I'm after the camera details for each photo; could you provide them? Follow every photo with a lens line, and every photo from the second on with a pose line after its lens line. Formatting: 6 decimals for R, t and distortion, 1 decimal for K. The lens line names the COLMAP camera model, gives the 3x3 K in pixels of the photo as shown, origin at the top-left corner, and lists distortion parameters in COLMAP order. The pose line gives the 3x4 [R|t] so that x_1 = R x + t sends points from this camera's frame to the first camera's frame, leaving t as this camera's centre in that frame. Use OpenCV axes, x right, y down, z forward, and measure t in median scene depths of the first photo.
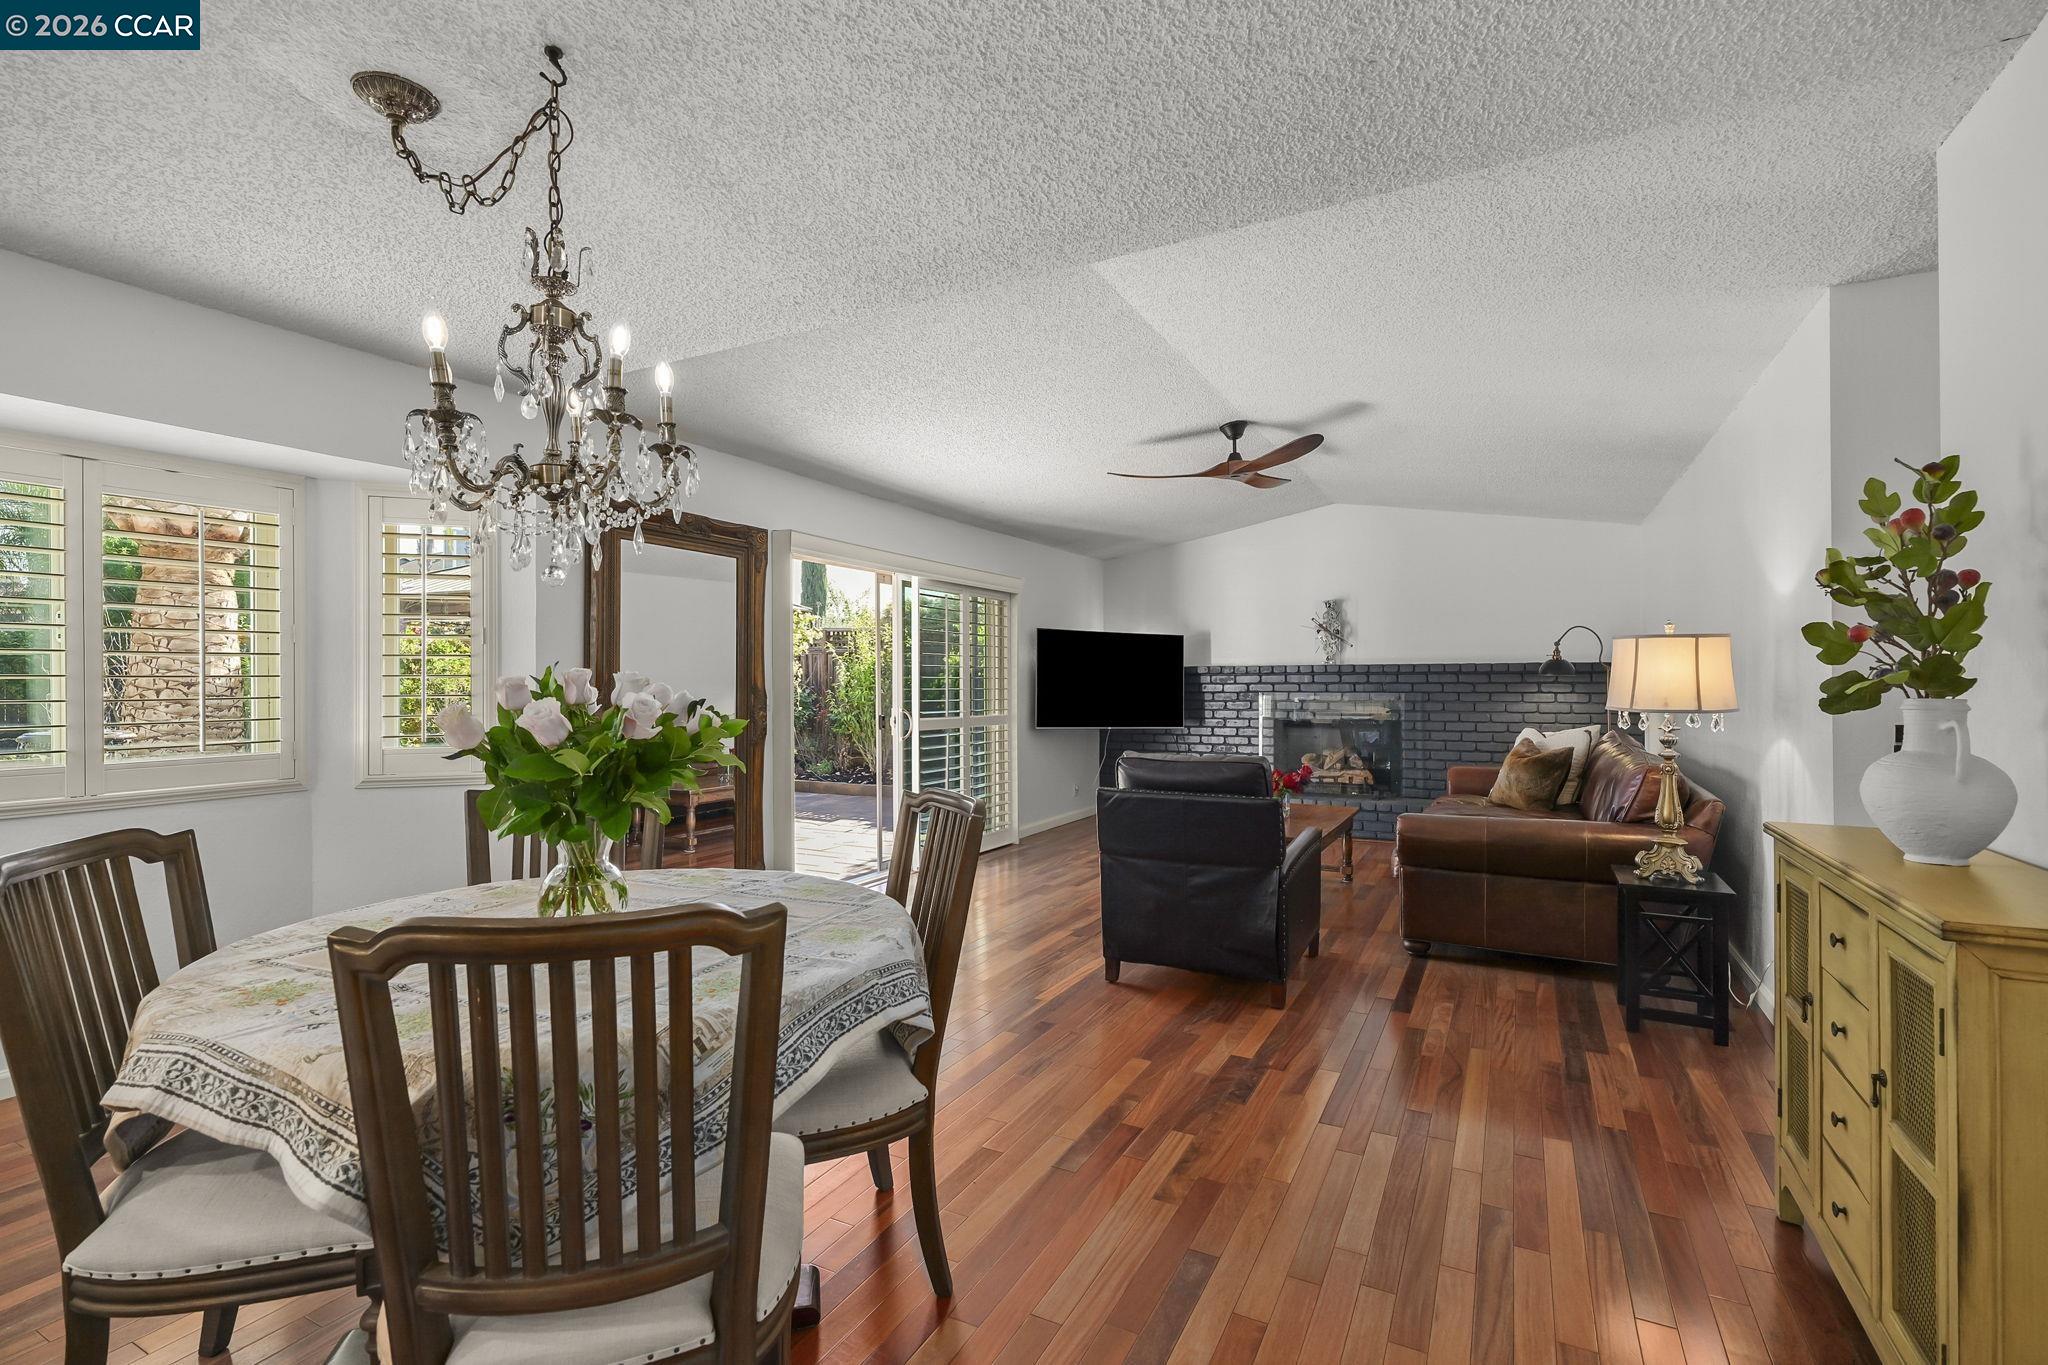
lens RADIAL K [[936.0, 0, 1043.1], [0, 936.0, 676.8], [0, 0, 1]] dist [-0.006595, 0.001111]
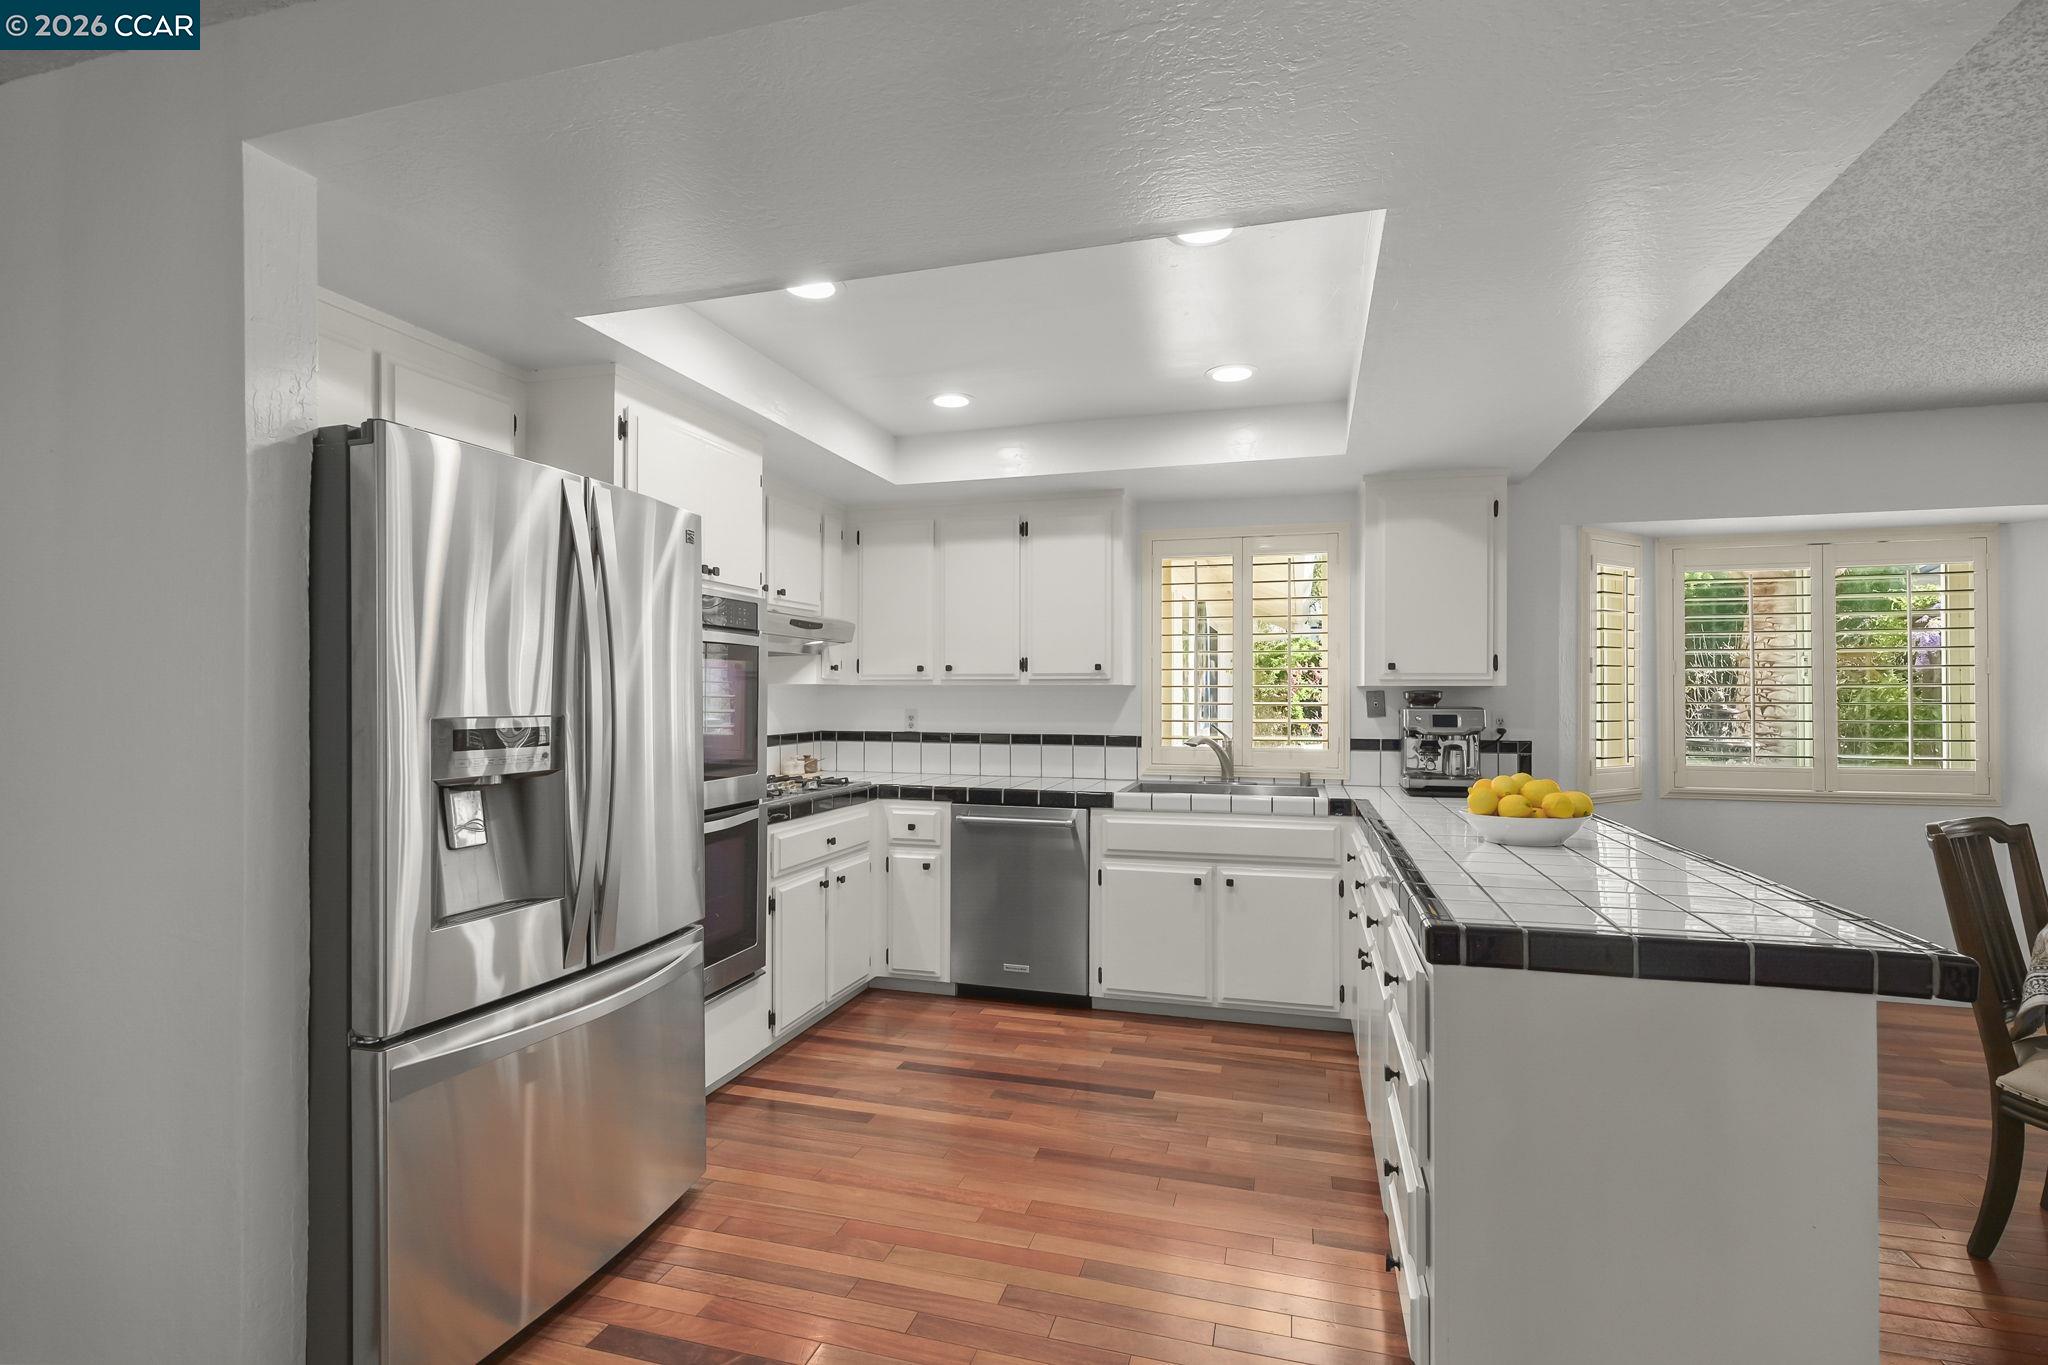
lens RADIAL K [[936.0, 0, 1018.1], [0, 936.0, 687.9], [0, 0, 1]] dist [-0.006595, 0.001111]
pose [[0.183797, -0.005895, -0.982947, 0.095715], [0.002935, 0.999981, -0.005449, -0.019630], [0.982960, -0.001883, 0.183811, -0.412300]]
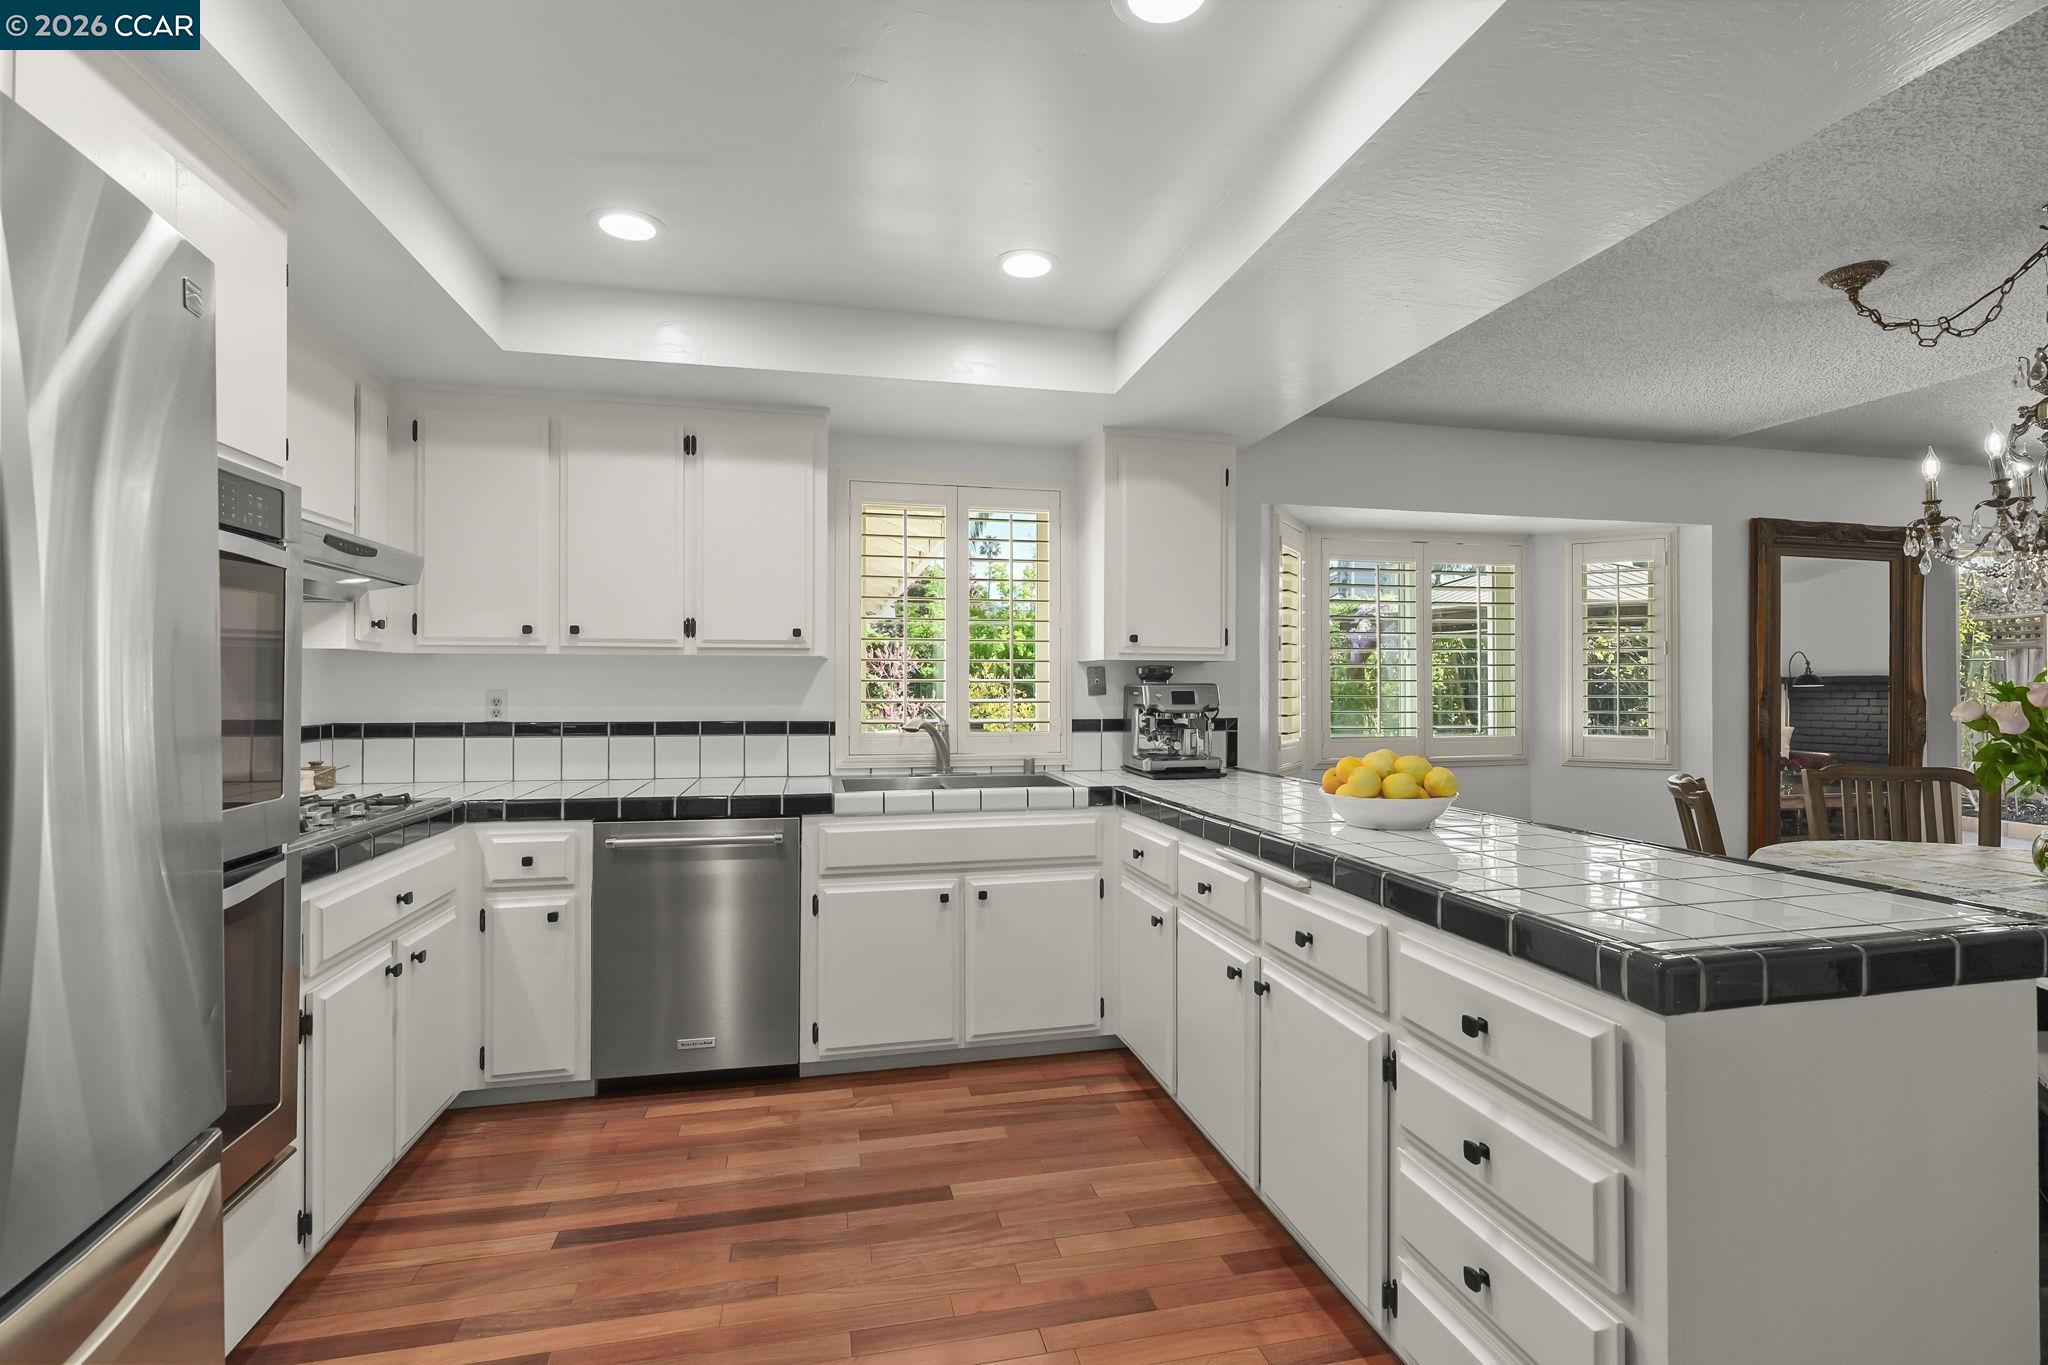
lens RADIAL K [[936.0, 0, 1030.7], [0, 936.0, 679.1], [0, 0, 1]] dist [-0.006595, 0.001111]
pose [[0.641624, -0.001523, -0.767017, -0.247233], [0.001100, 0.999999, -0.001066, -0.003056], [0.767018, -0.000160, 0.641625, -0.523545]]
